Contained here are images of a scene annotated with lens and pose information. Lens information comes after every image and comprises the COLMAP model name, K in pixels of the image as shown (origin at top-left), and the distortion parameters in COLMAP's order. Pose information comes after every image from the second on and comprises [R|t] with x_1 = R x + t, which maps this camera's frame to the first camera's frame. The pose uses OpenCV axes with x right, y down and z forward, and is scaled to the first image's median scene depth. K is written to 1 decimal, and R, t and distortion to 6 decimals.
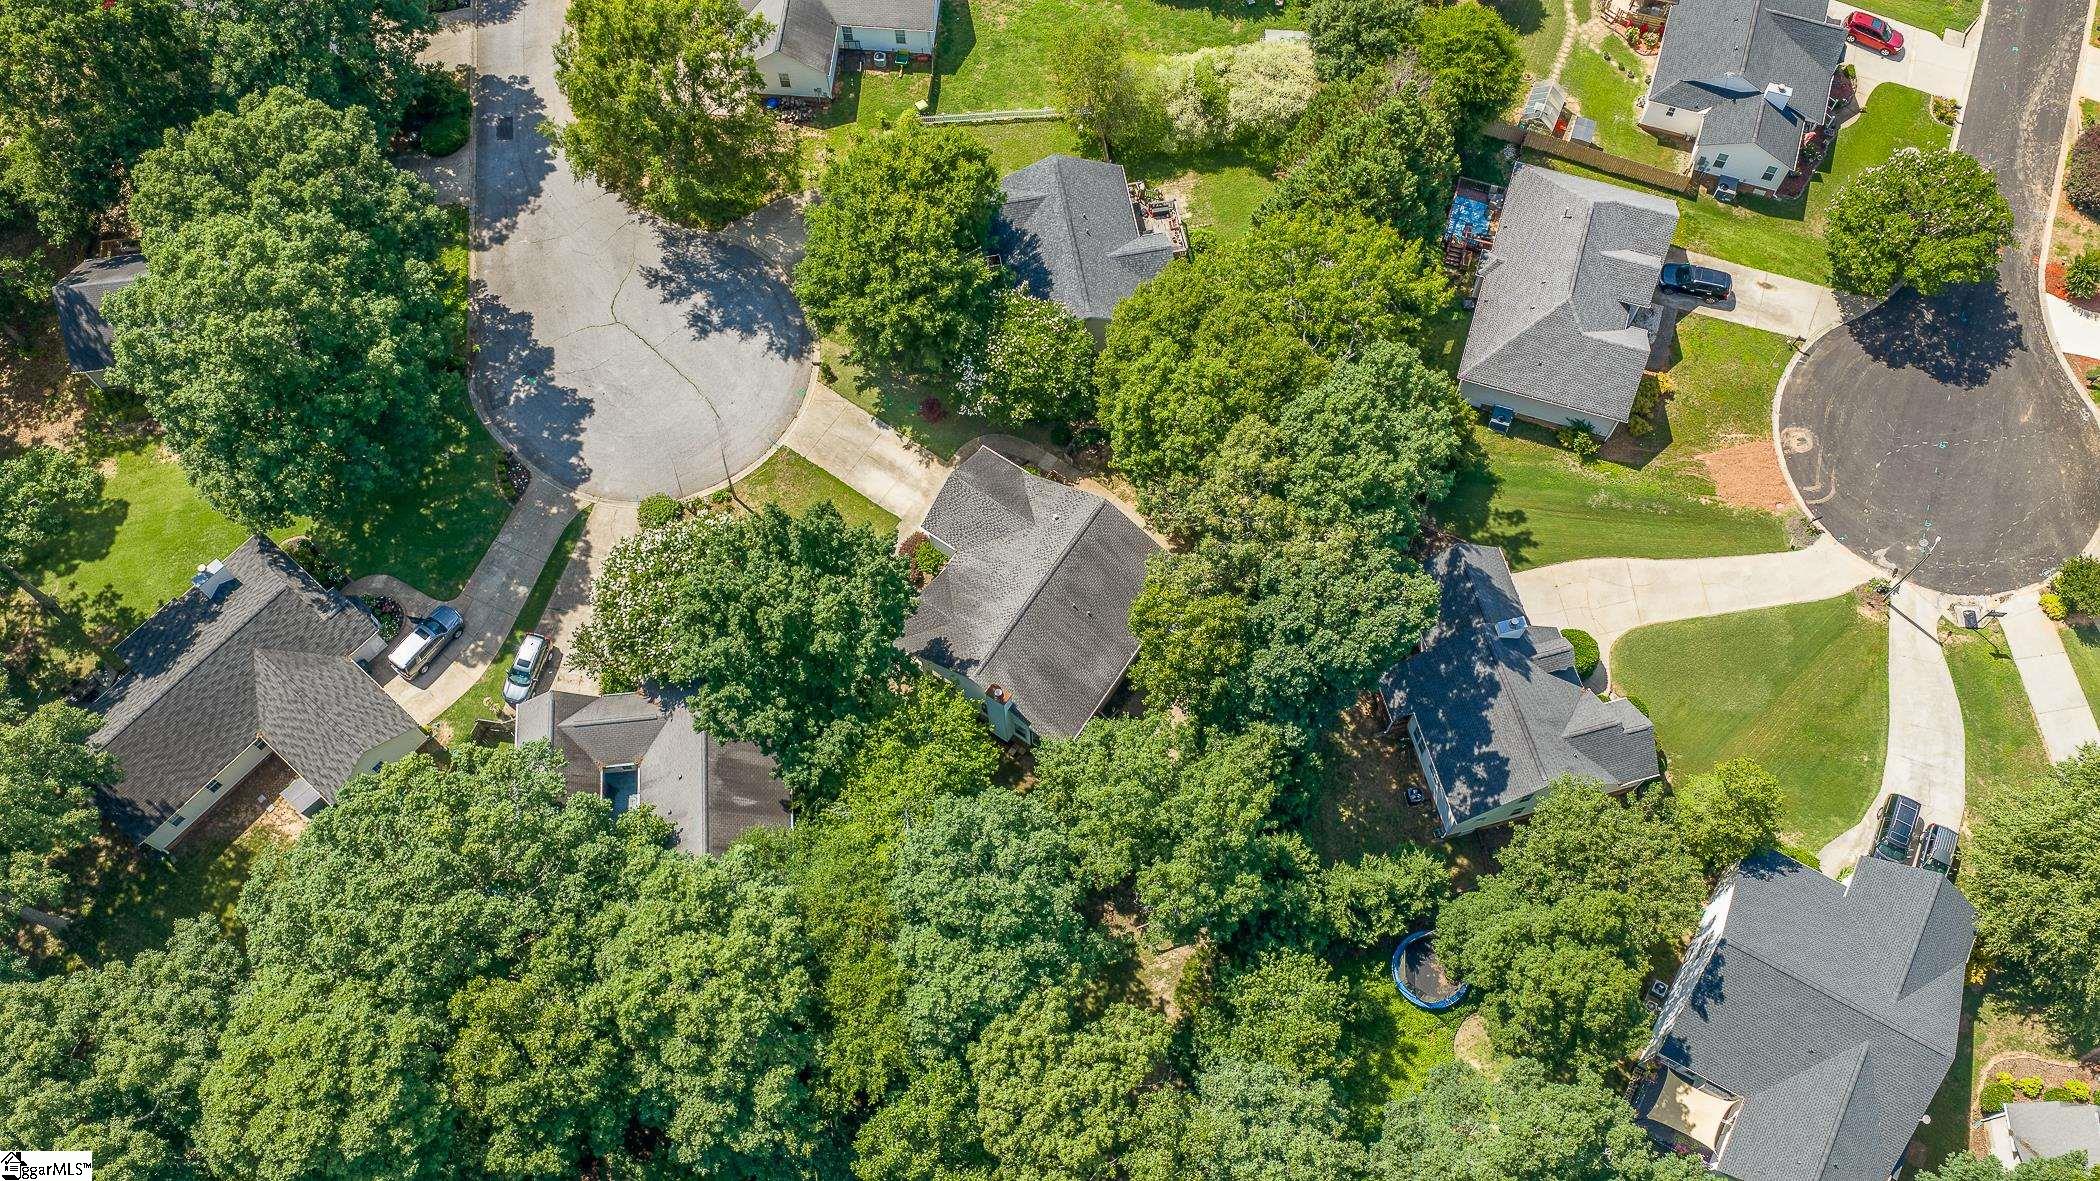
lens RADIAL K [[1746.0, 0, 1050.0], [0, 1746.0, 590.5], [0, 0, 1]] dist [0.043639, -0.075337]
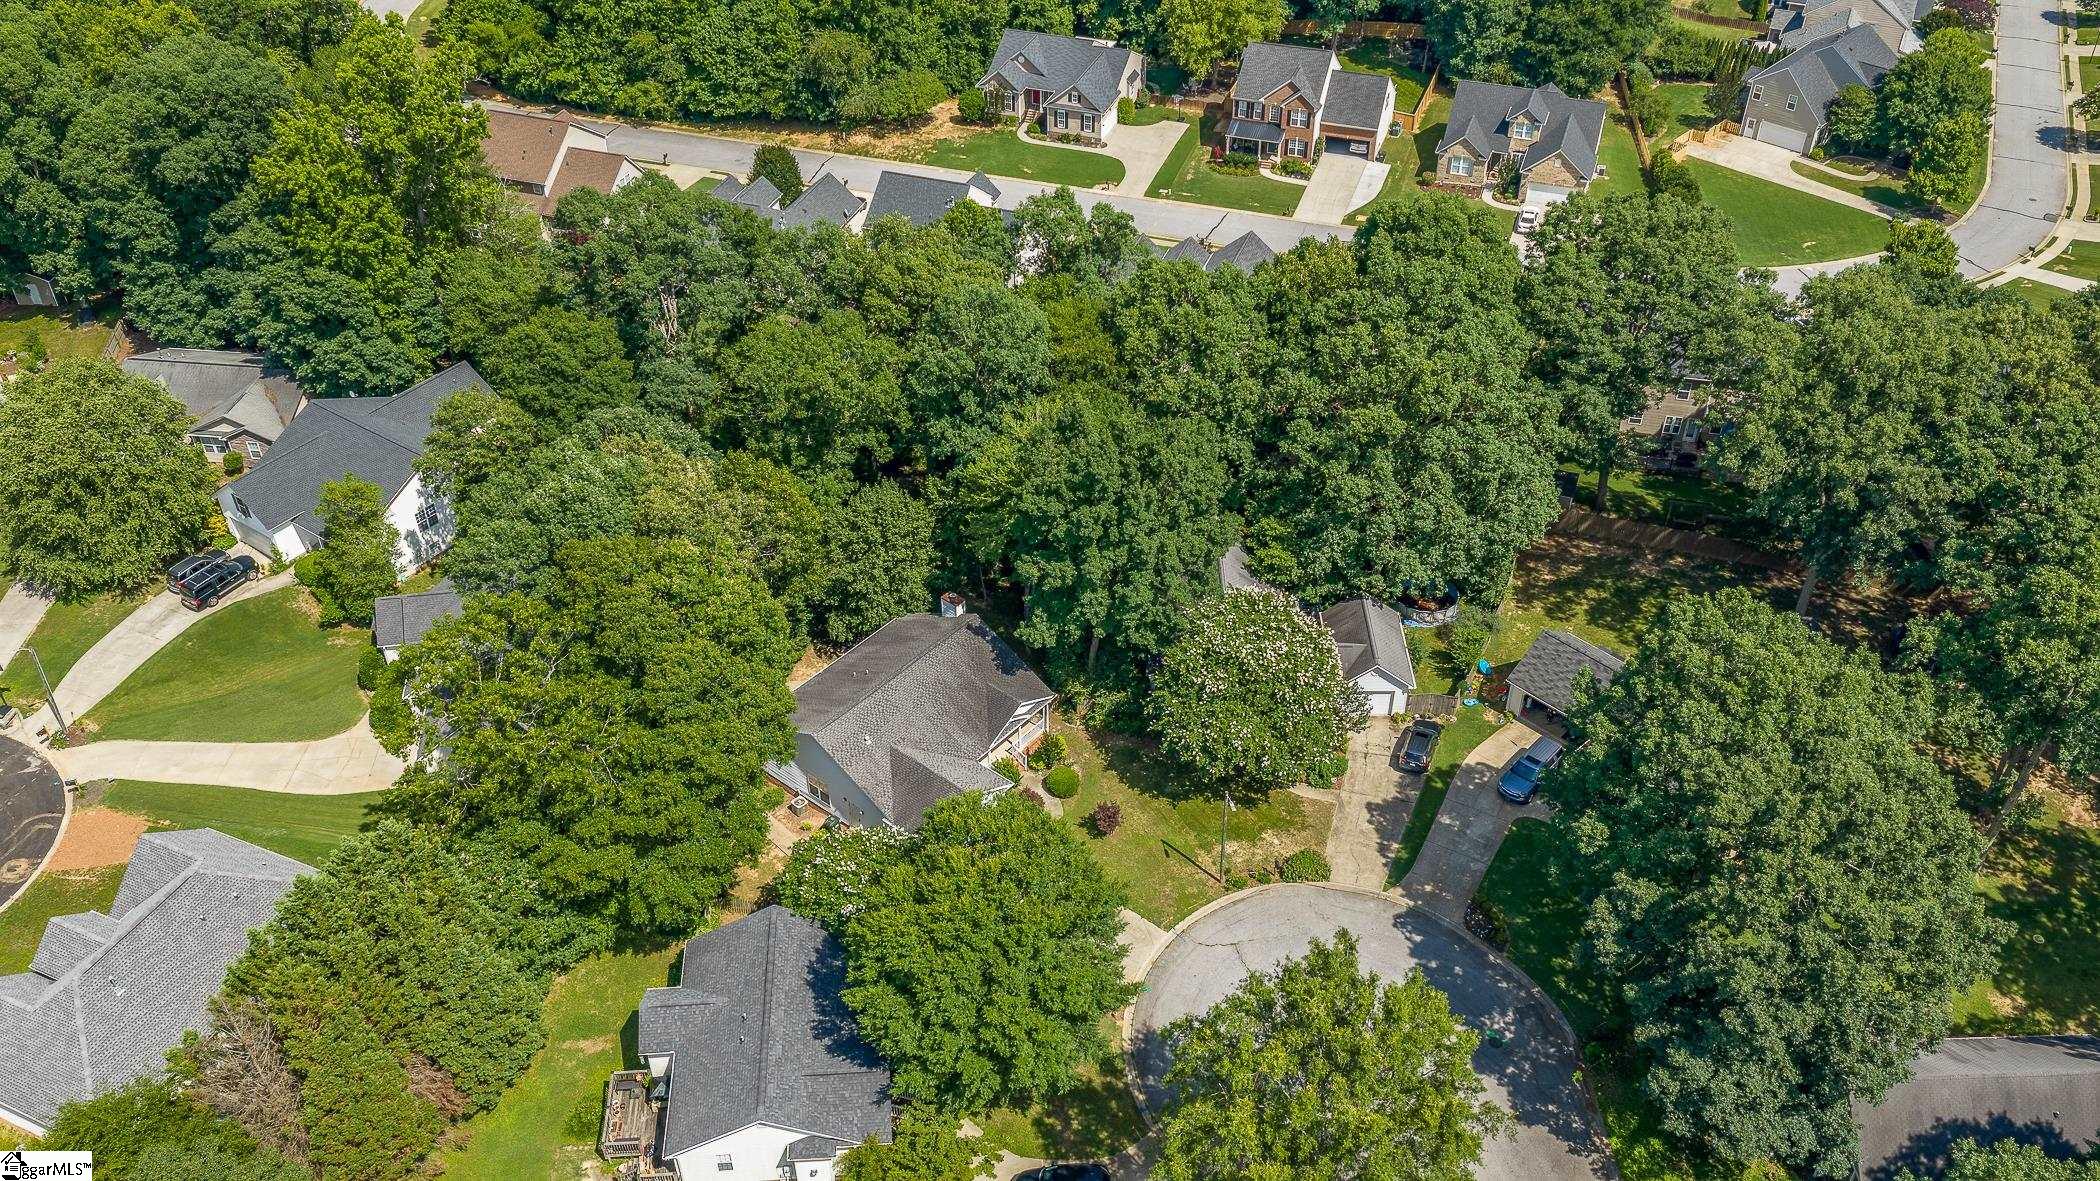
lens RADIAL K [[1726.6, 0, 1050.0], [0, 1726.6, 590.5], [0, 0, 1]] dist [0.028536, 0.003197]
pose [[-0.994623, -0.053768, 0.088513, -0.164618], [0.099163, -0.247958, 0.963682, -0.867189], [-0.029868, 0.967278, 0.251957, 0.647657]]
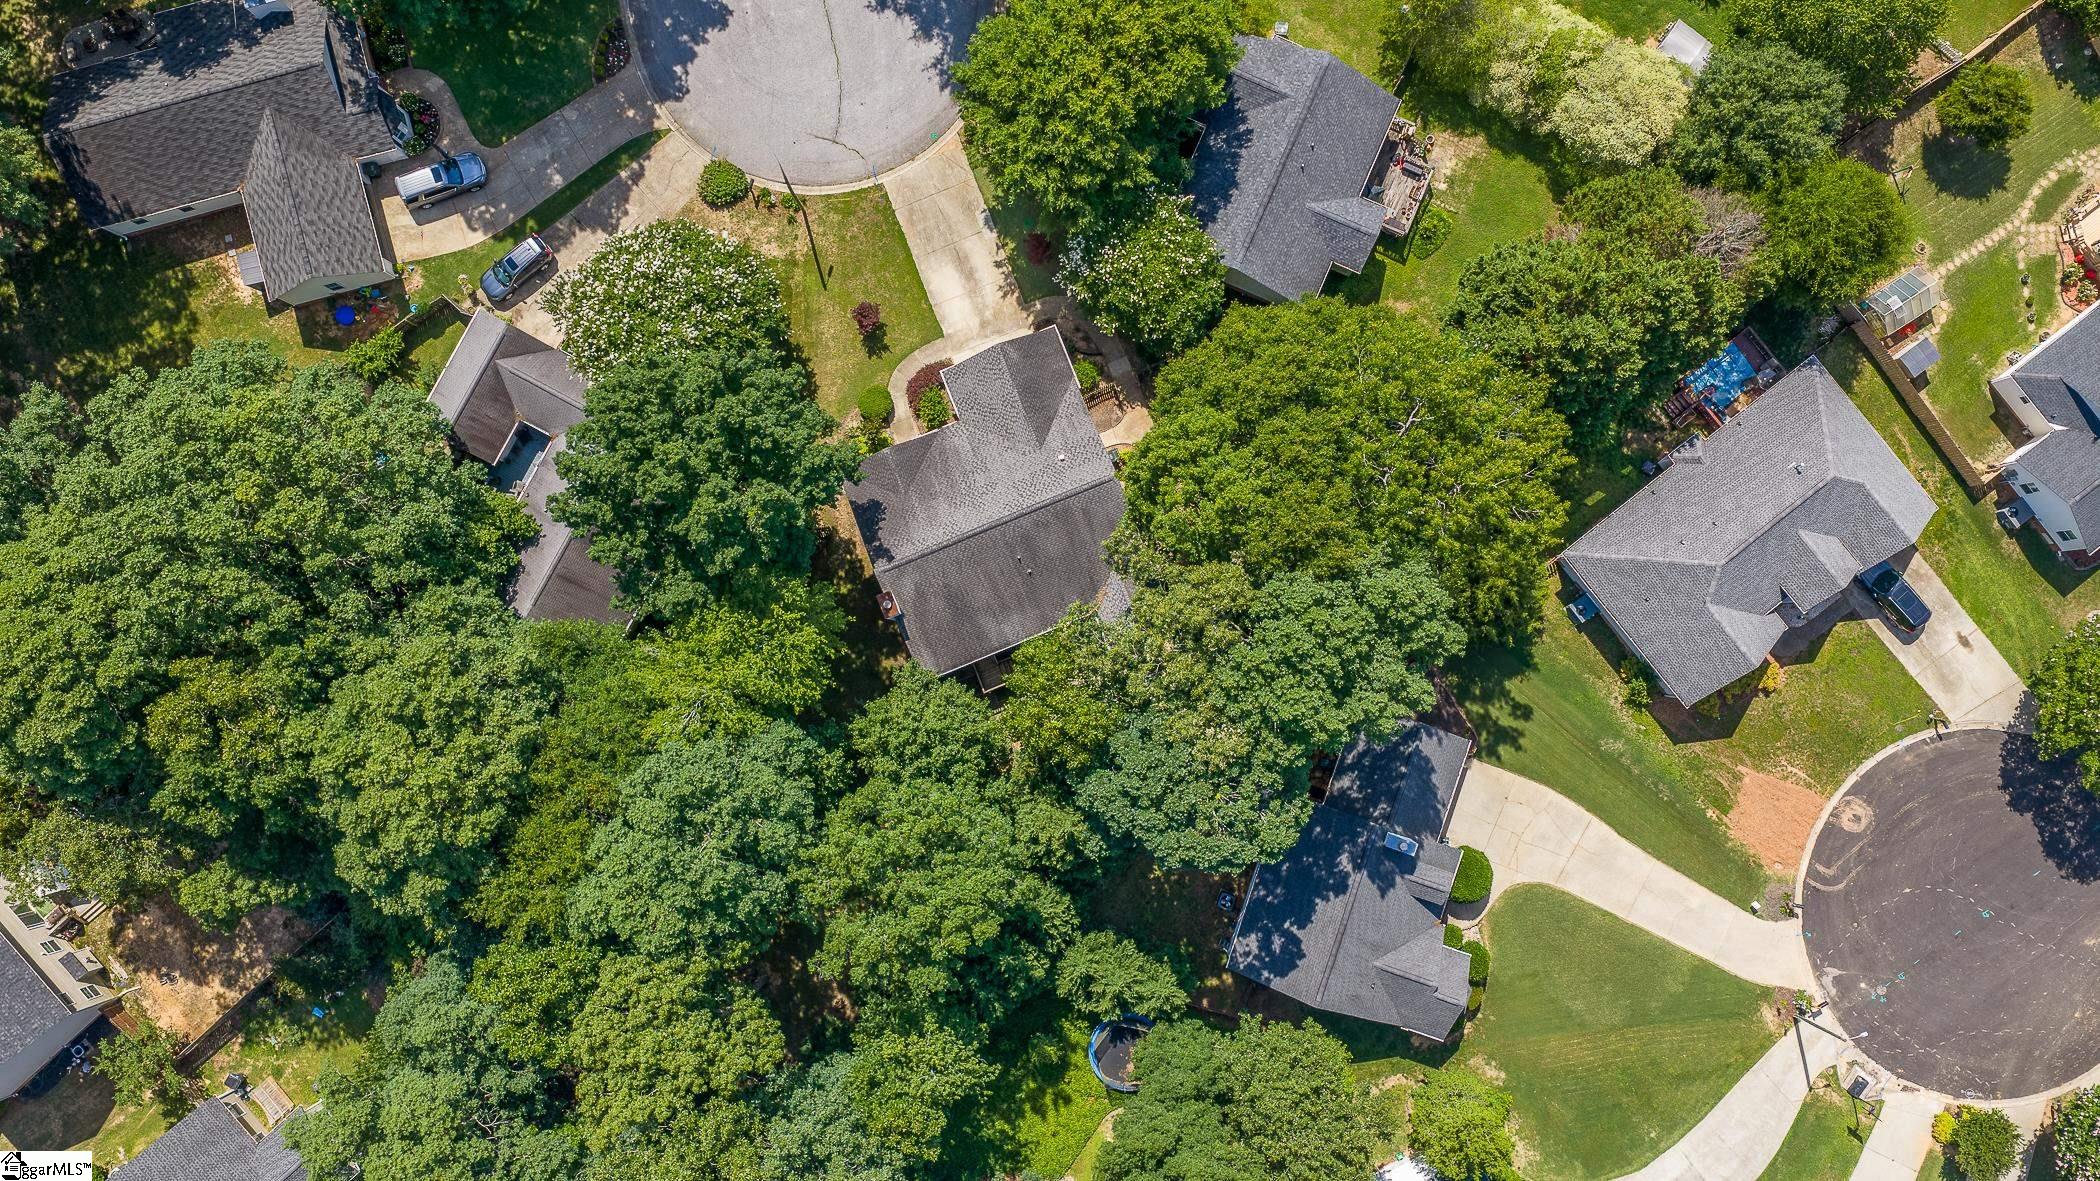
lens RADIAL K [[1746.0, 0, 1050.0], [0, 1746.0, 590.5], [0, 0, 1]] dist [0.043639, -0.075337]
pose [[0.831190, 0.555584, -0.021216, 0.052226], [-0.507672, 0.773964, 0.378481, -0.308806], [0.226699, -0.303819, 0.925366, 0.139960]]
